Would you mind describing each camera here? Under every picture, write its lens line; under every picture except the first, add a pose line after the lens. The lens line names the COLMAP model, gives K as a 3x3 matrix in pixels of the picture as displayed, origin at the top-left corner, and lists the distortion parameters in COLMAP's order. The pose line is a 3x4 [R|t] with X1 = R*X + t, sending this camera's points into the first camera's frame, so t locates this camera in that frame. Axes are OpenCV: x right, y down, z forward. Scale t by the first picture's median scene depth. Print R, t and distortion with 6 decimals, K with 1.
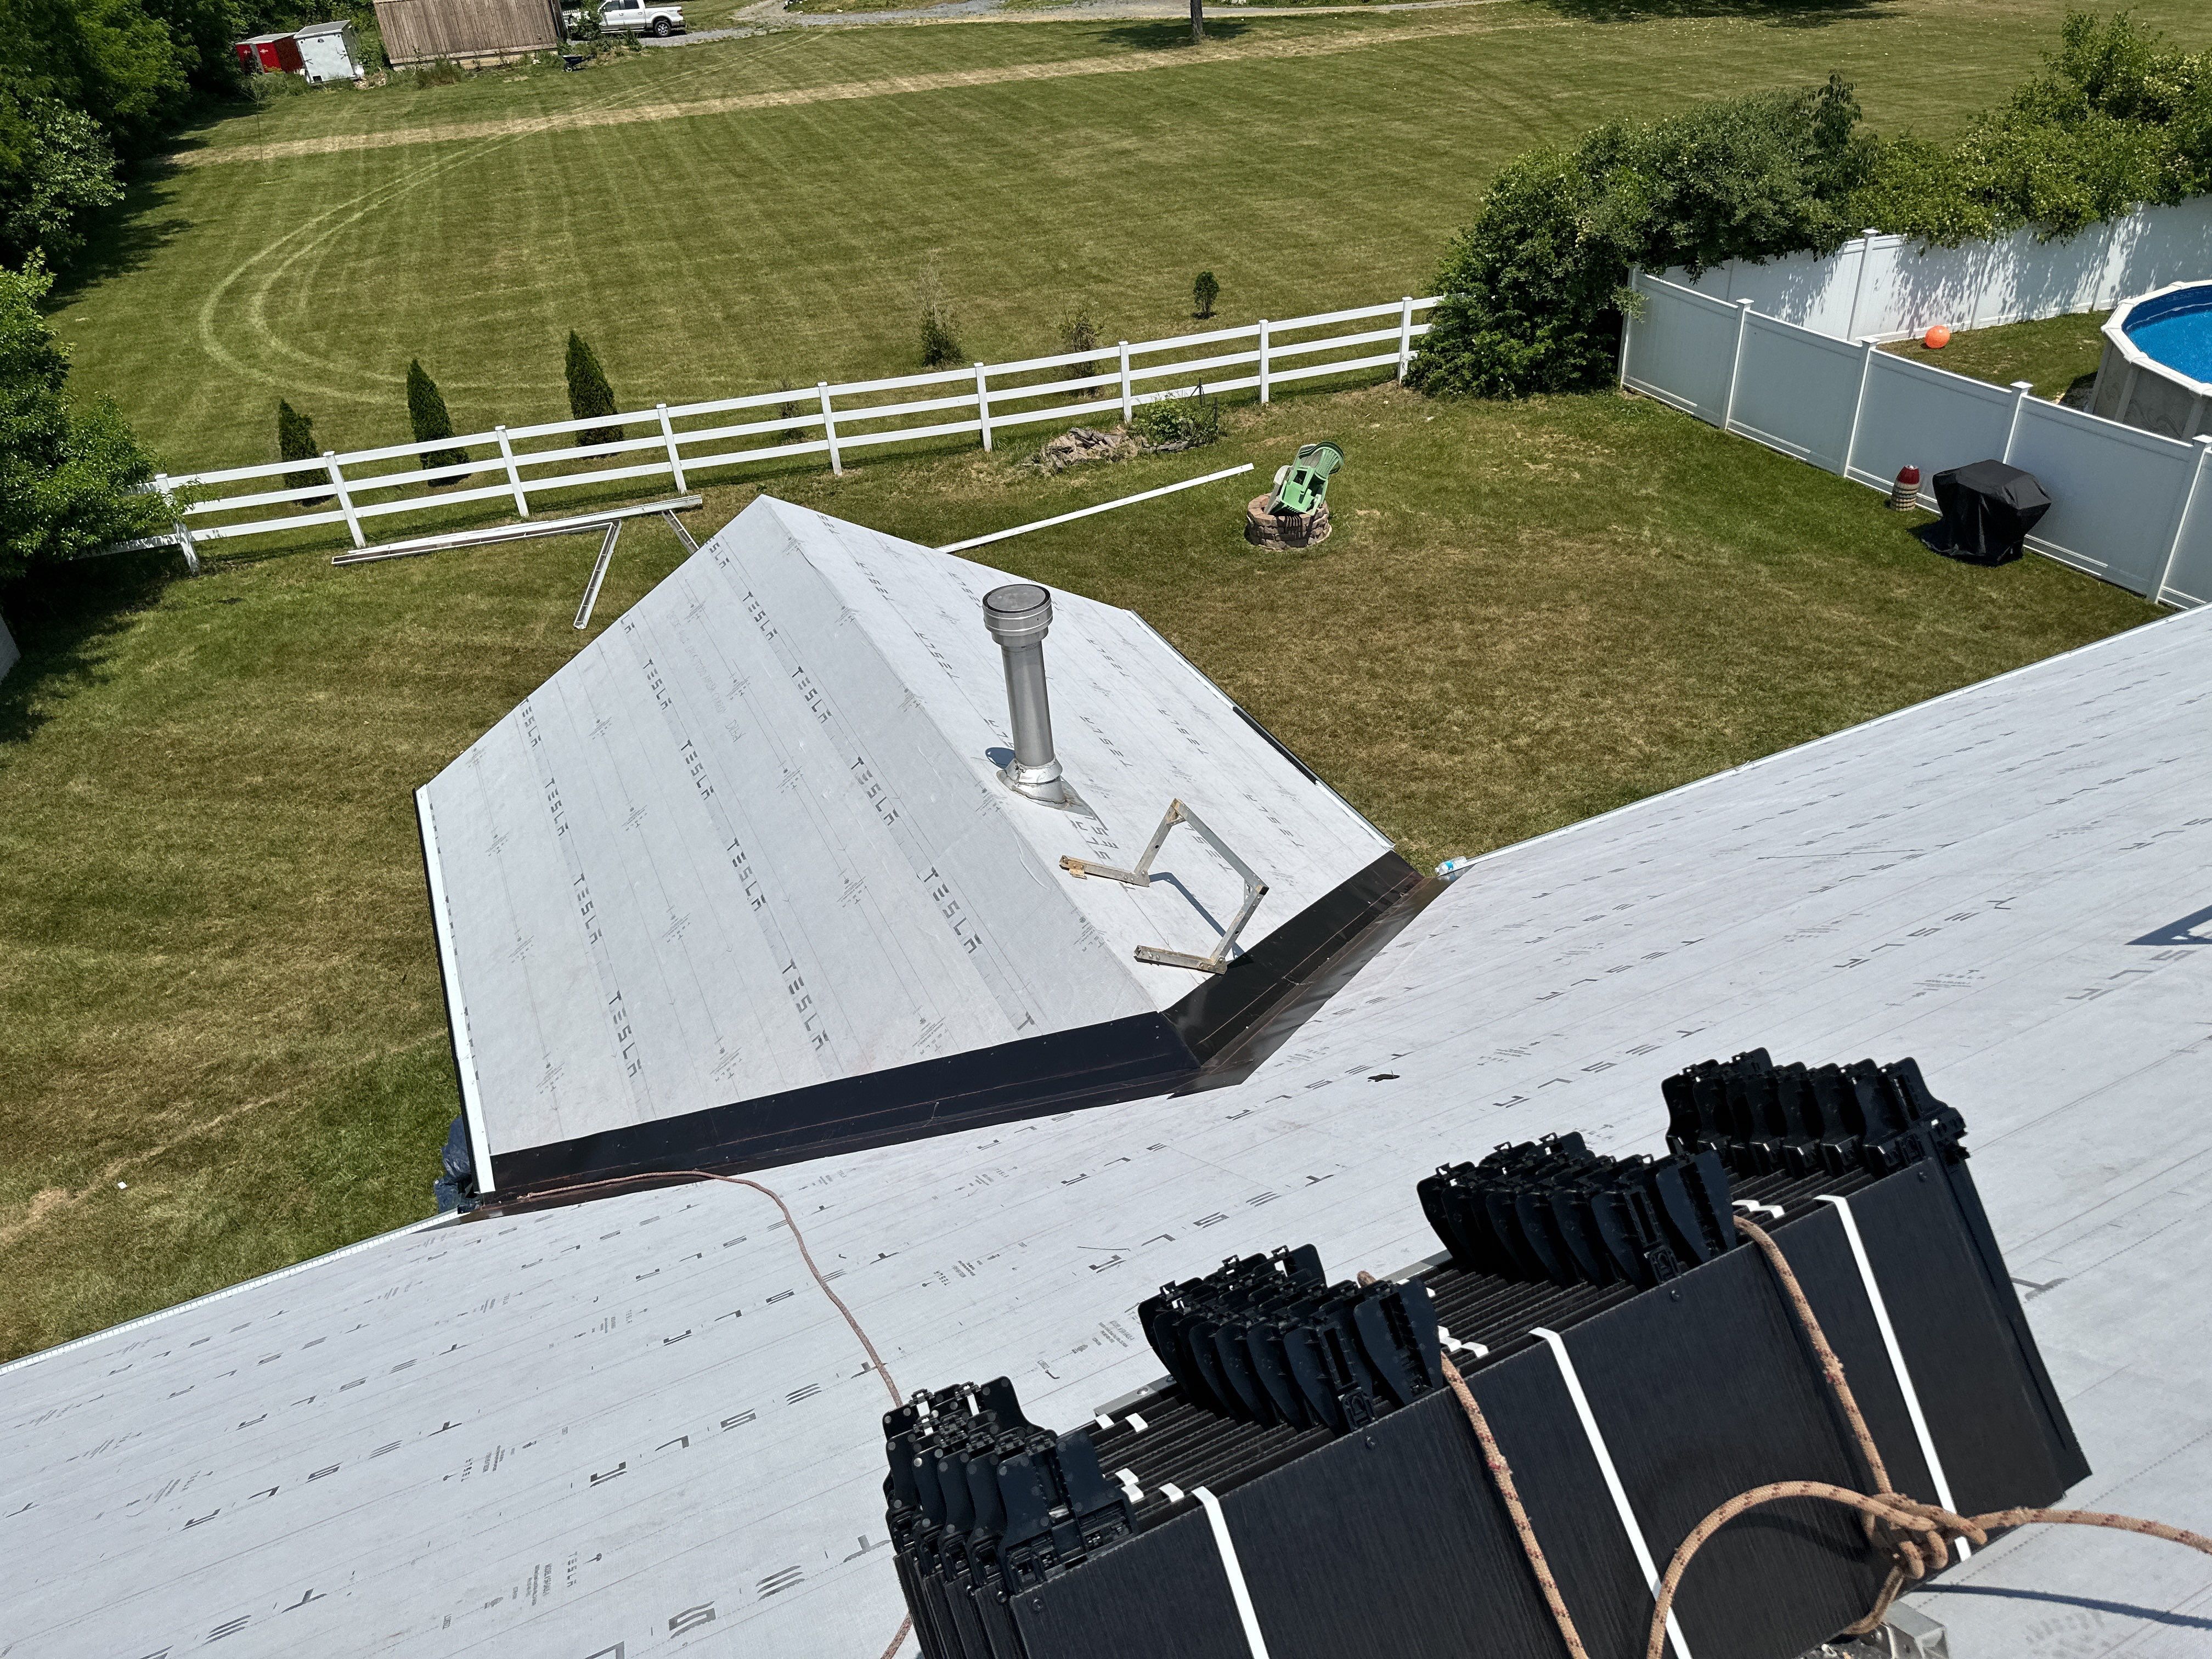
lens RADIAL K [[1567.0, 0, 1106.0], [0, 1567.0, 829.5], [0, 0, 1]] dist [0.017564, -0.007399]
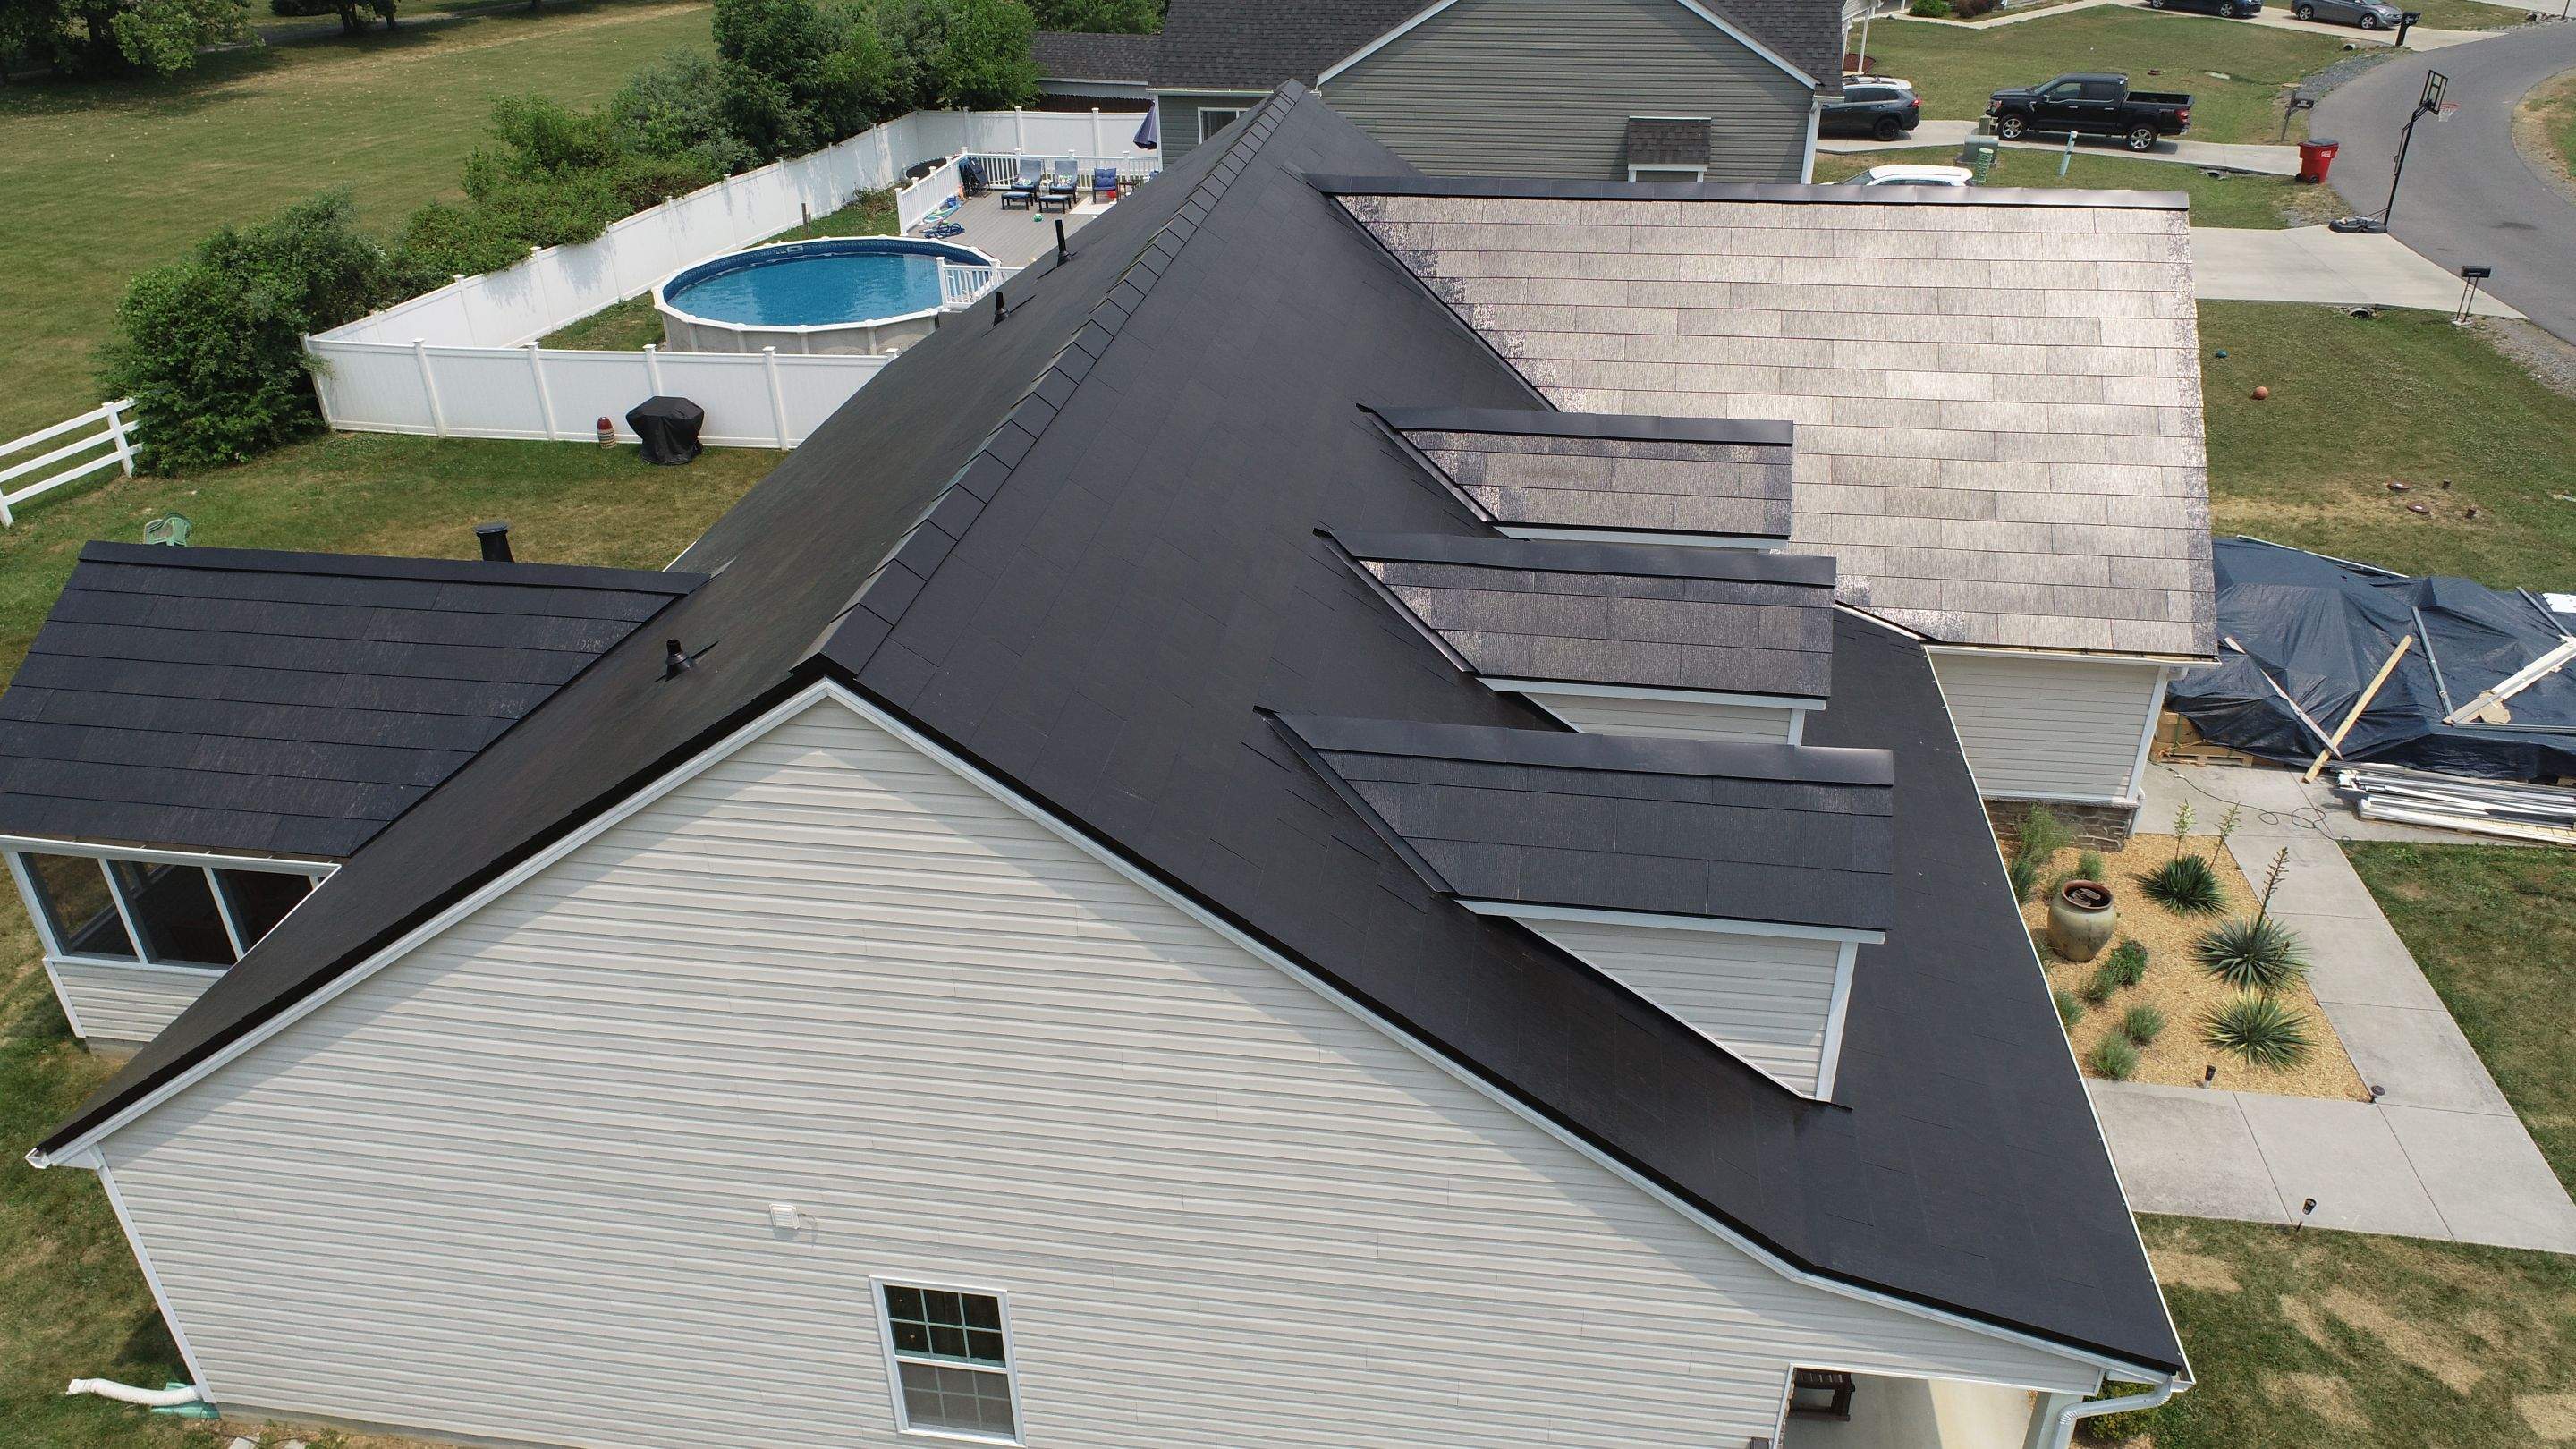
lens RADIAL K [[1732.9, 0, 1288.0], [0, 1732.9, 724.5], [0, 0, 1]] dist [0.015012, 0.003157]
pose [[0.561642, -0.377613, 0.736184, -0.396977], [0.446652, 0.887363, 0.114402, 0.112289], [-0.696462, 0.264565, 0.667043, -0.409141]]
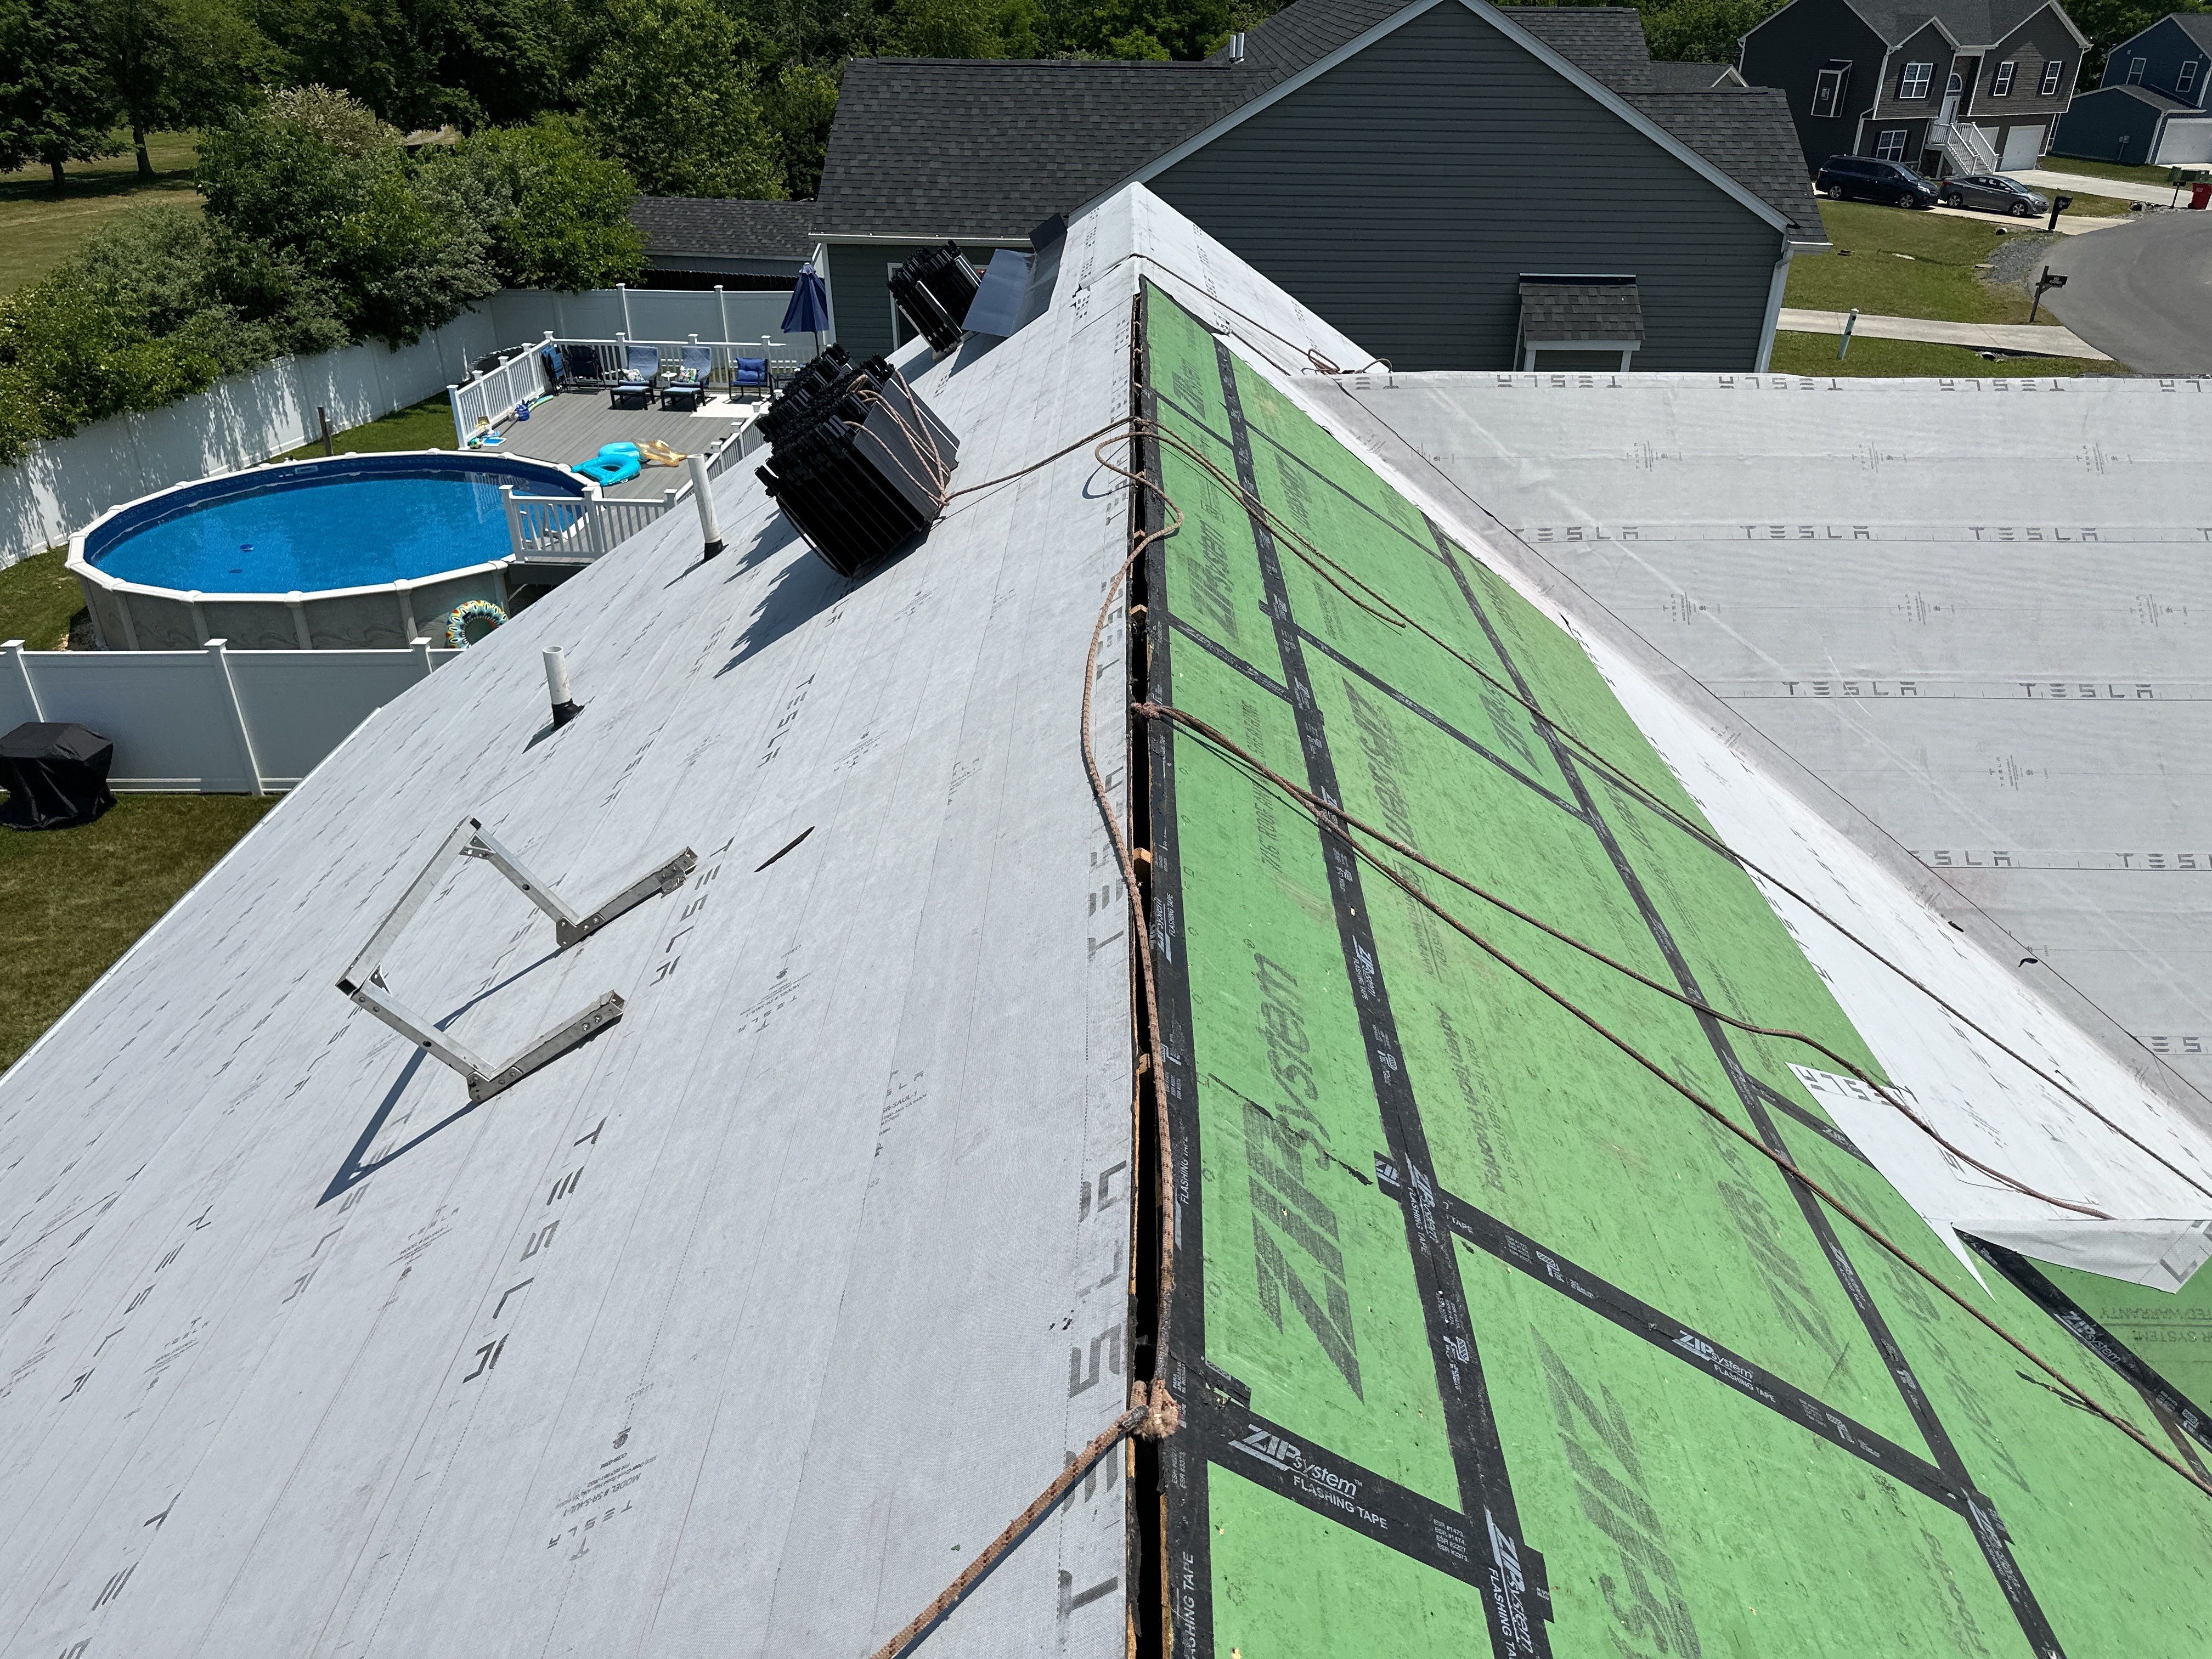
lens RADIAL K [[1567.0, 0, 1106.0], [0, 1567.0, 829.5], [0, 0, 1]] dist [0.017564, -0.007399]
pose [[0.445775, -0.384871, 0.808183, 0.061281], [0.471589, 0.868371, 0.153415, -0.019189], [-0.760847, 0.312741, 0.568599, -0.004418]]
